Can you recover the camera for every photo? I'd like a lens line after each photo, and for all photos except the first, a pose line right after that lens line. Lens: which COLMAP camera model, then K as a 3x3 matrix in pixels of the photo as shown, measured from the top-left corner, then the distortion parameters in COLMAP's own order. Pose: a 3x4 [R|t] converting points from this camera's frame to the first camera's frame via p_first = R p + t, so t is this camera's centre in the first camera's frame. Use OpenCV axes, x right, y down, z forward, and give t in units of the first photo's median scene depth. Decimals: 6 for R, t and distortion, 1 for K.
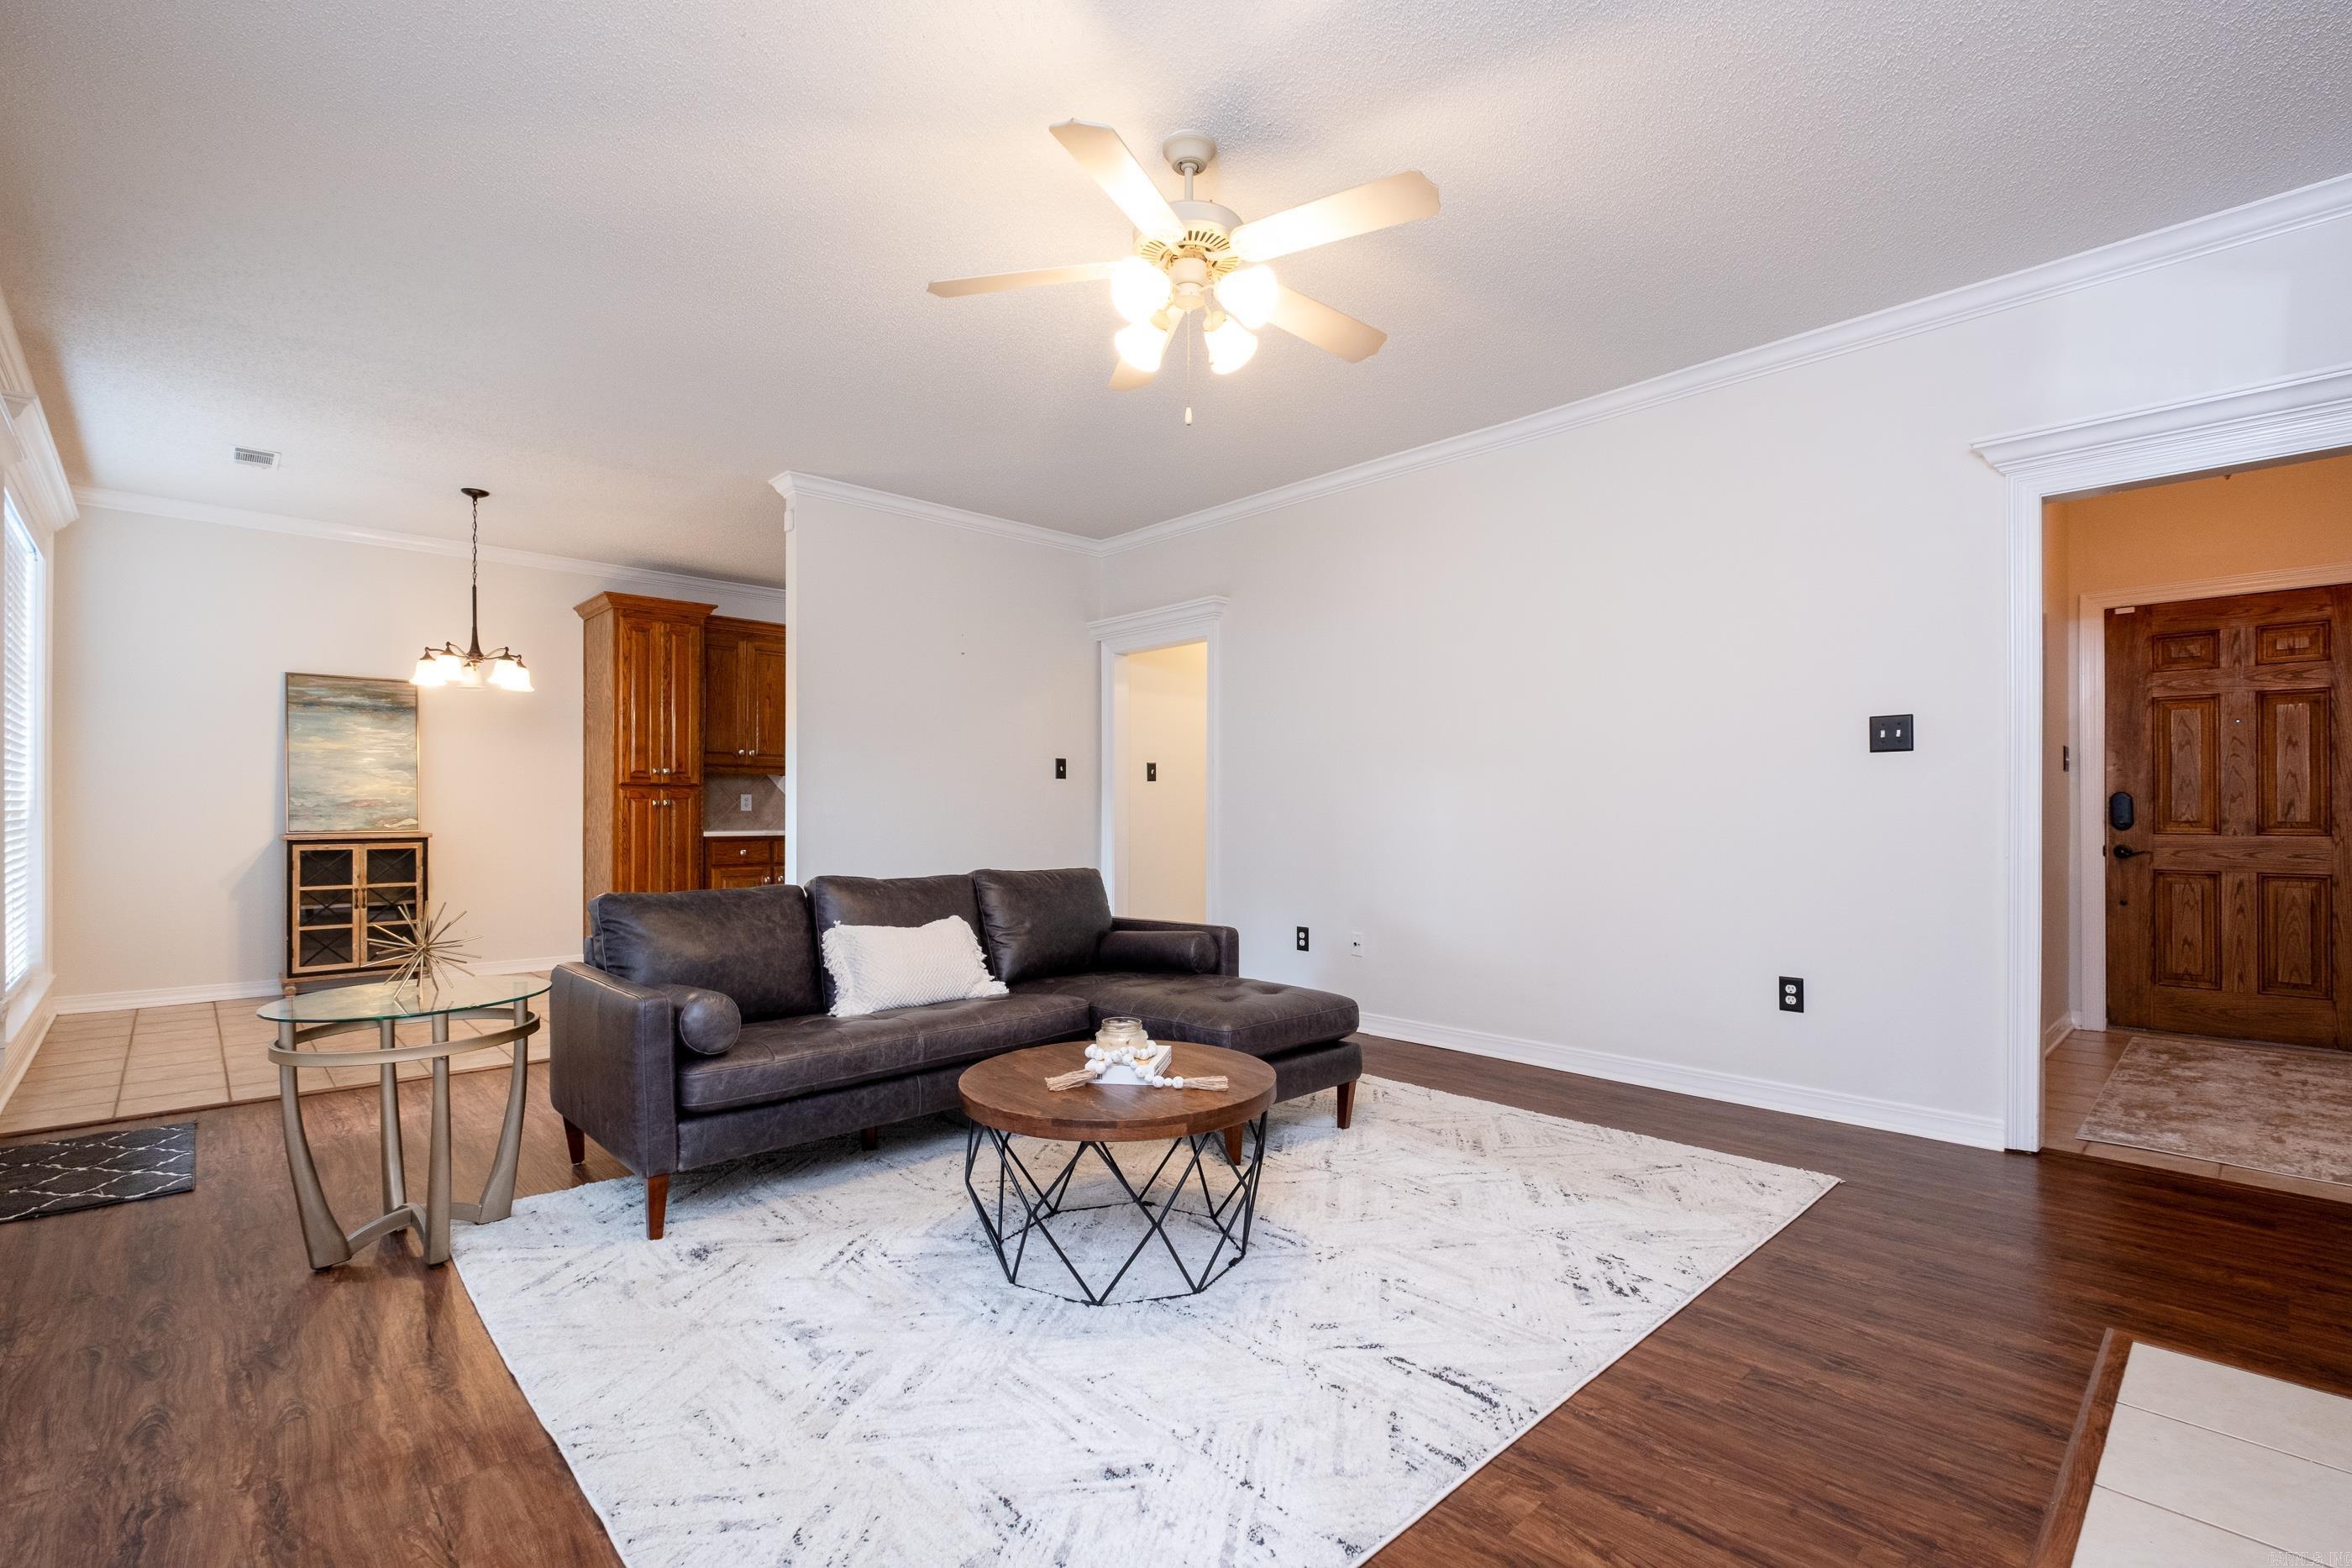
lens RADIAL K [[1054.7, 0, 1179.7], [0, 1054.7, 803.6], [0, 0, 1]] dist [-0.000397, -0.001028]
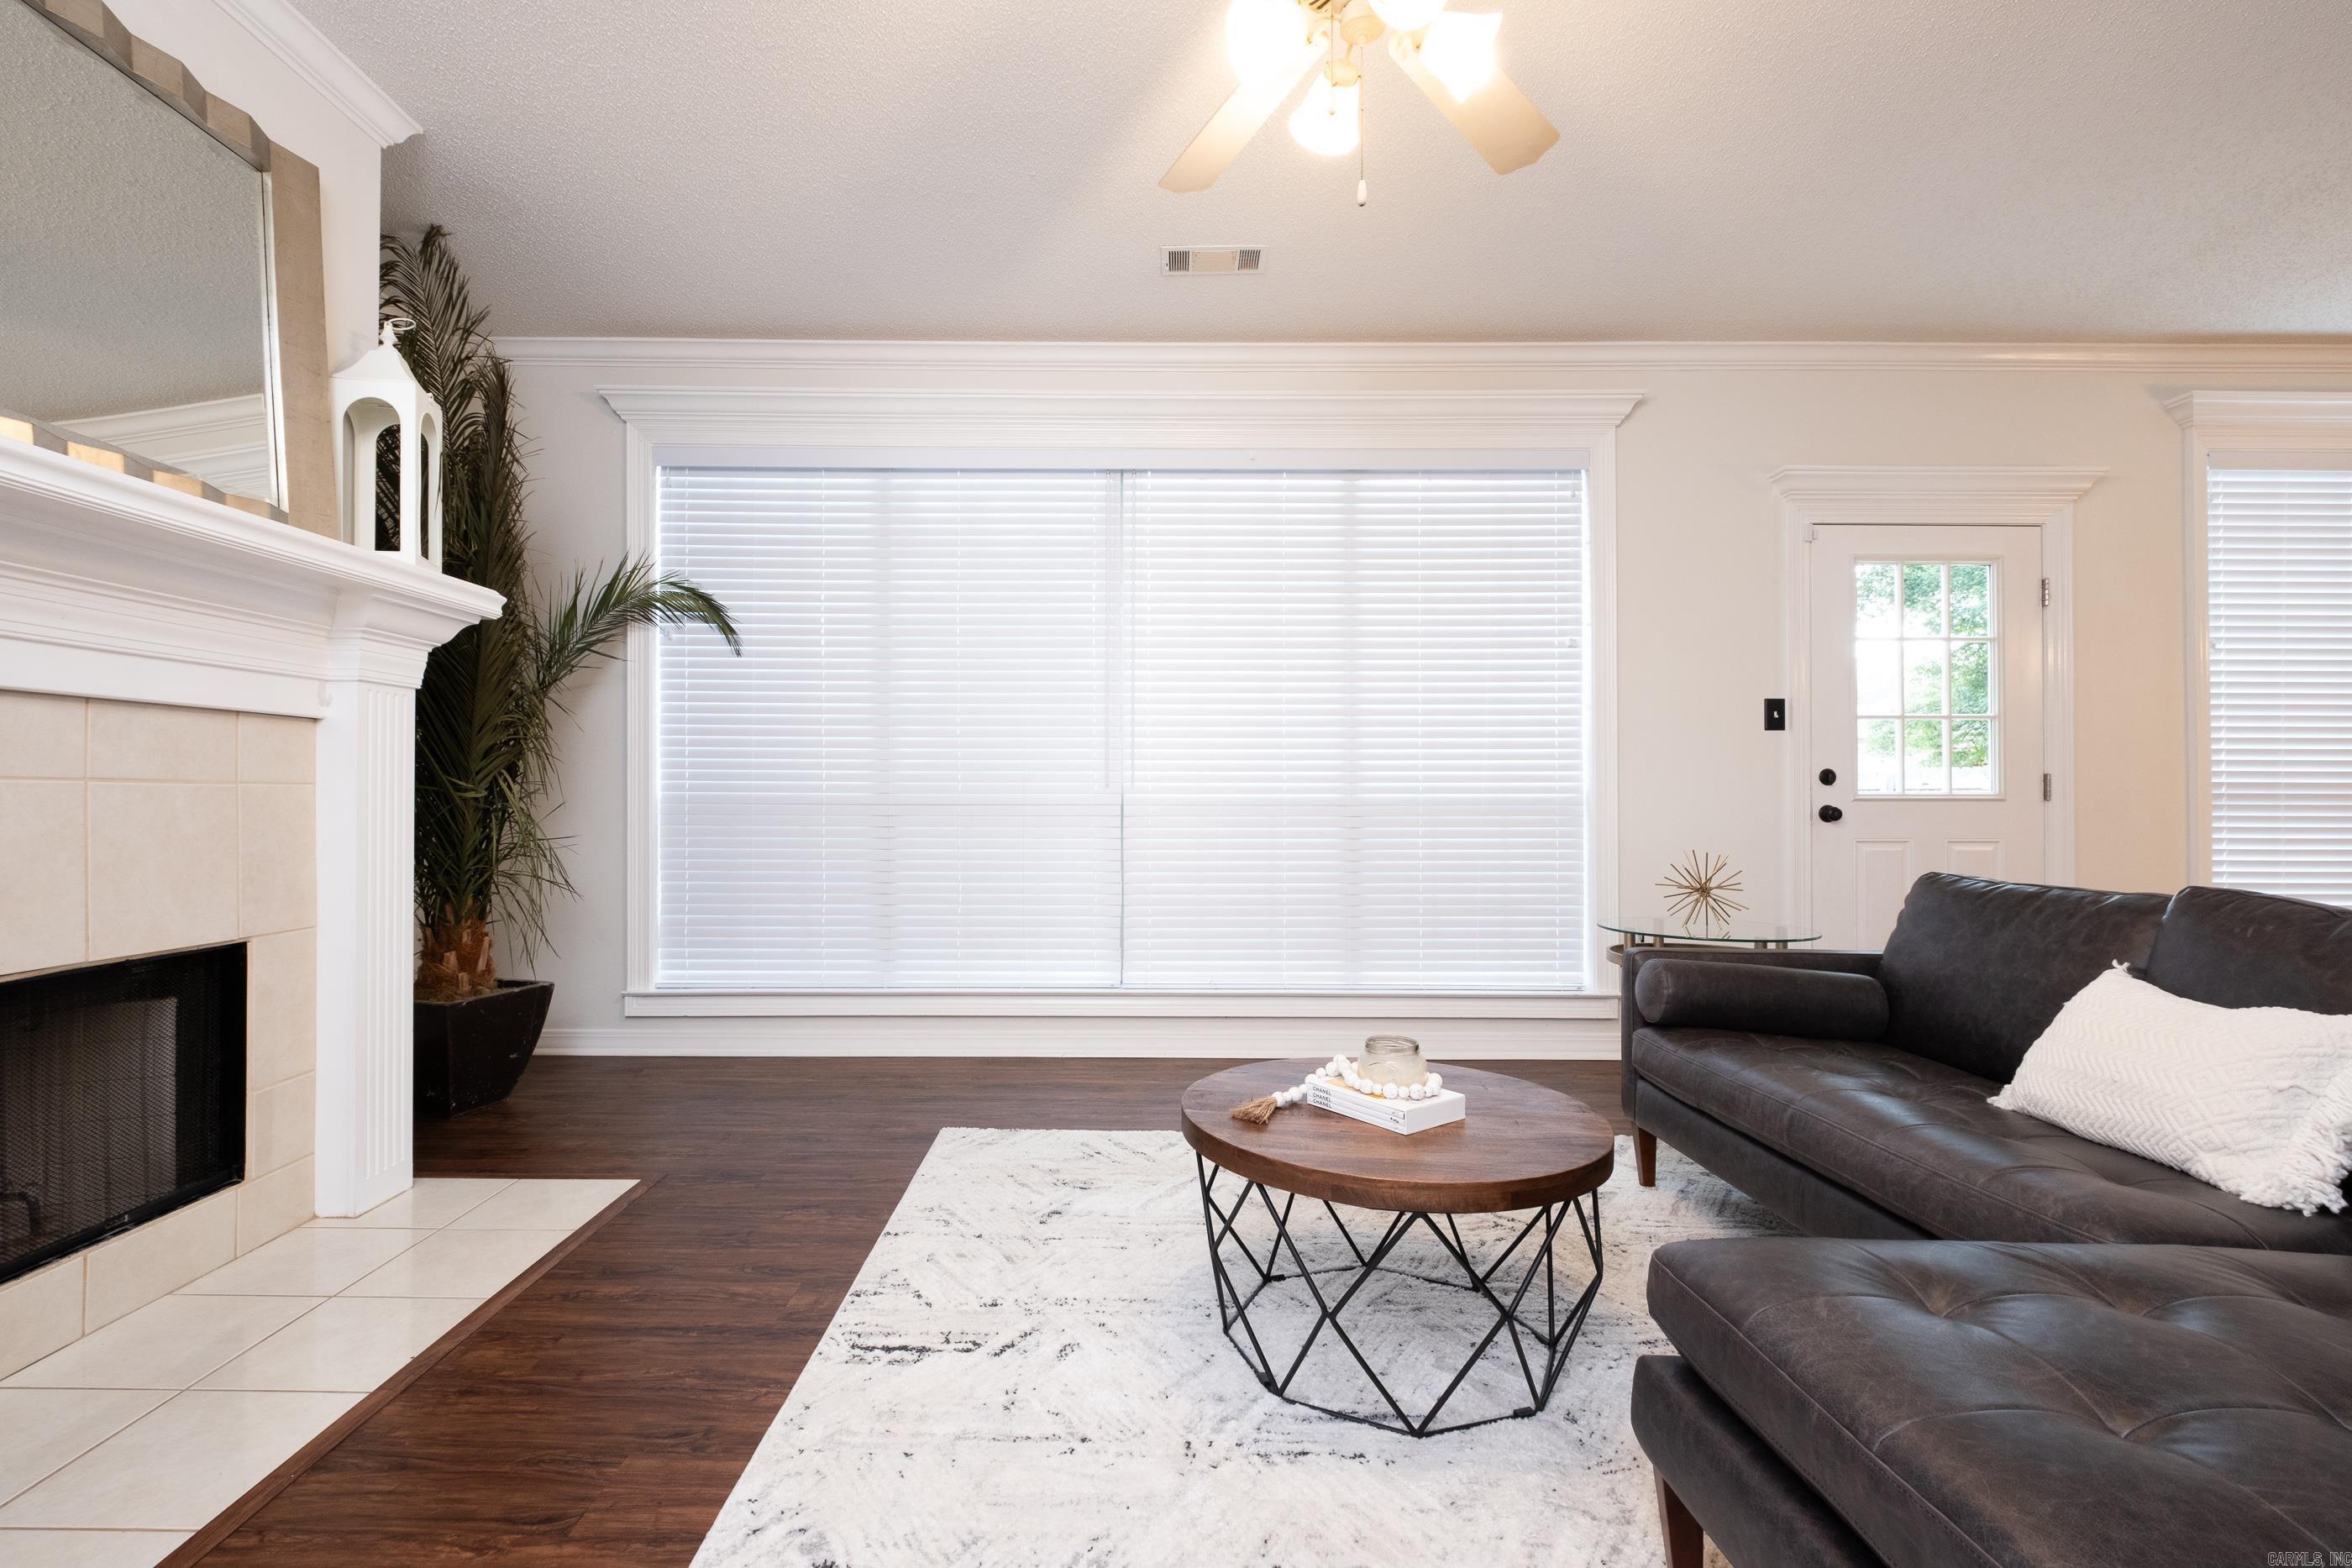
lens RADIAL K [[1060.3, 0, 1125.1], [0, 1060.3, 783.7], [0, 0, 1]] dist [0.000469, -0.004383]
pose [[-0.689853, -0.007164, -0.723914, 0.324185], [0.000935, 0.999941, -0.010786, 0.015295], [0.723949, -0.008117, -0.689806, 0.714328]]
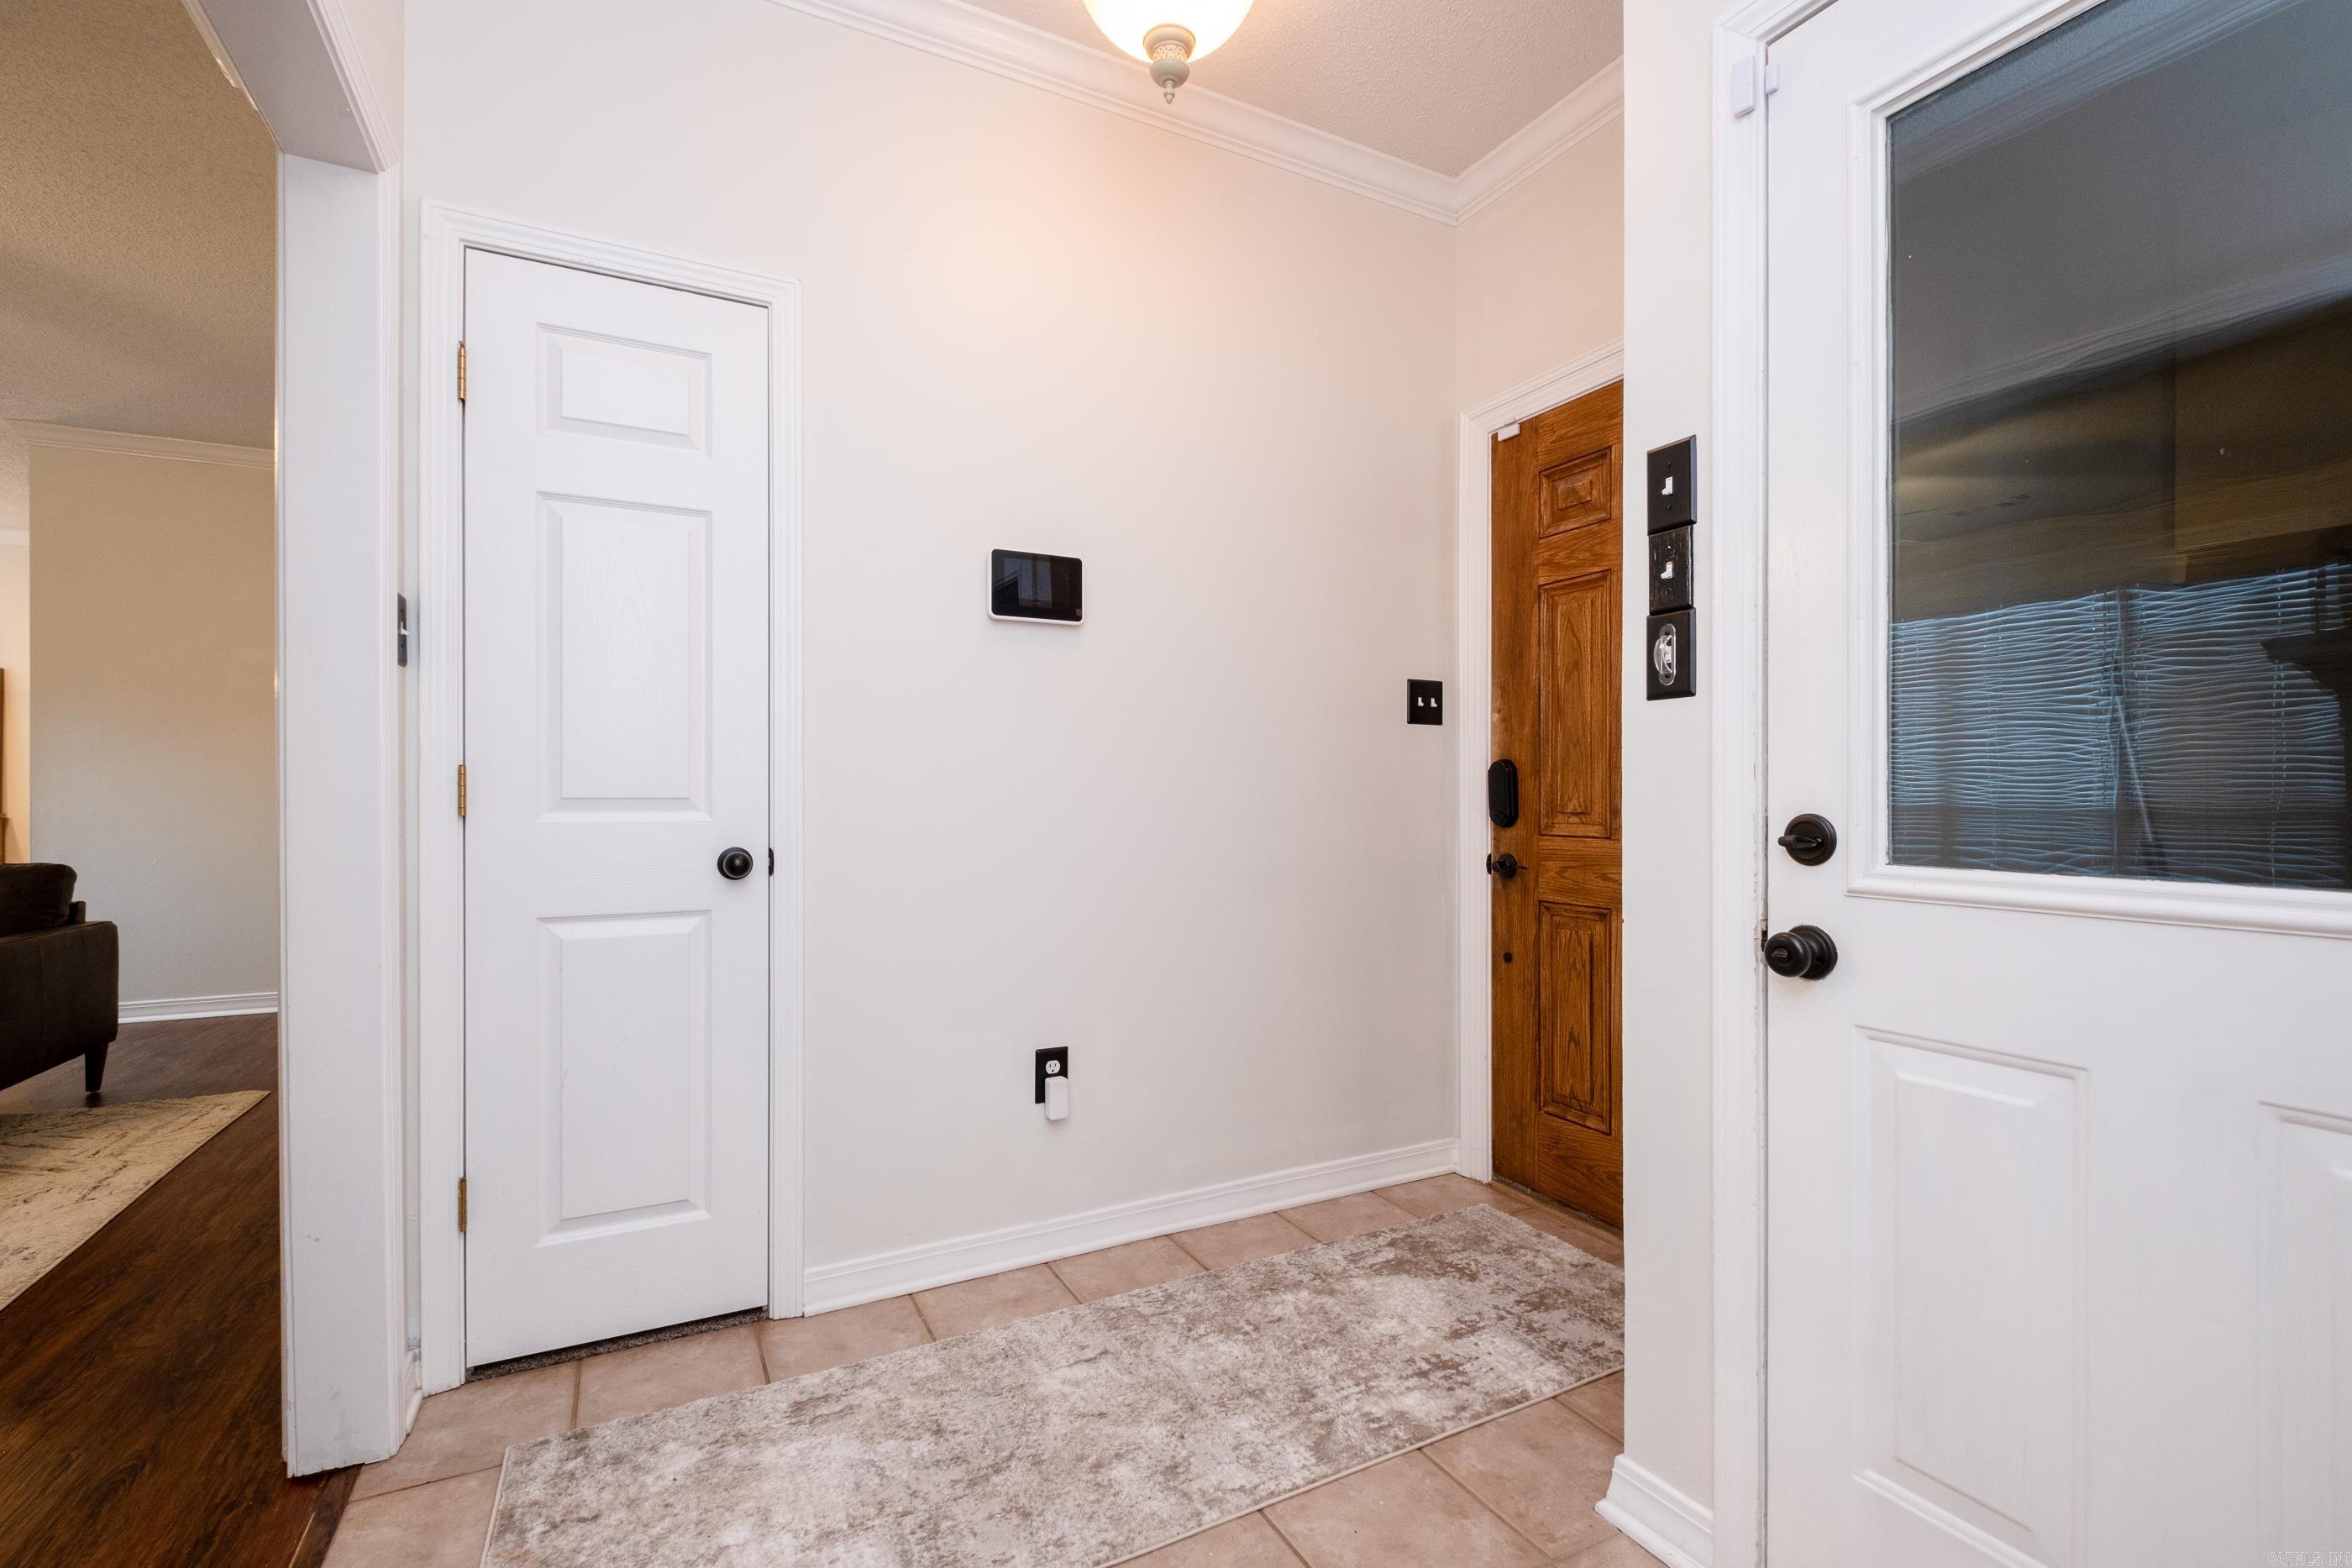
lens RADIAL K [[1042.5, 0, 1180.2], [0, 1042.5, 796.4], [0, 0, 1]] dist [0.000817, -0.000158]
pose [[0.961431, 0.000403, -0.275046, 0.886516], [0.002198, 0.999956, 0.009150, 0.003232], [0.275037, -0.009402, 0.961388, 0.424812]]
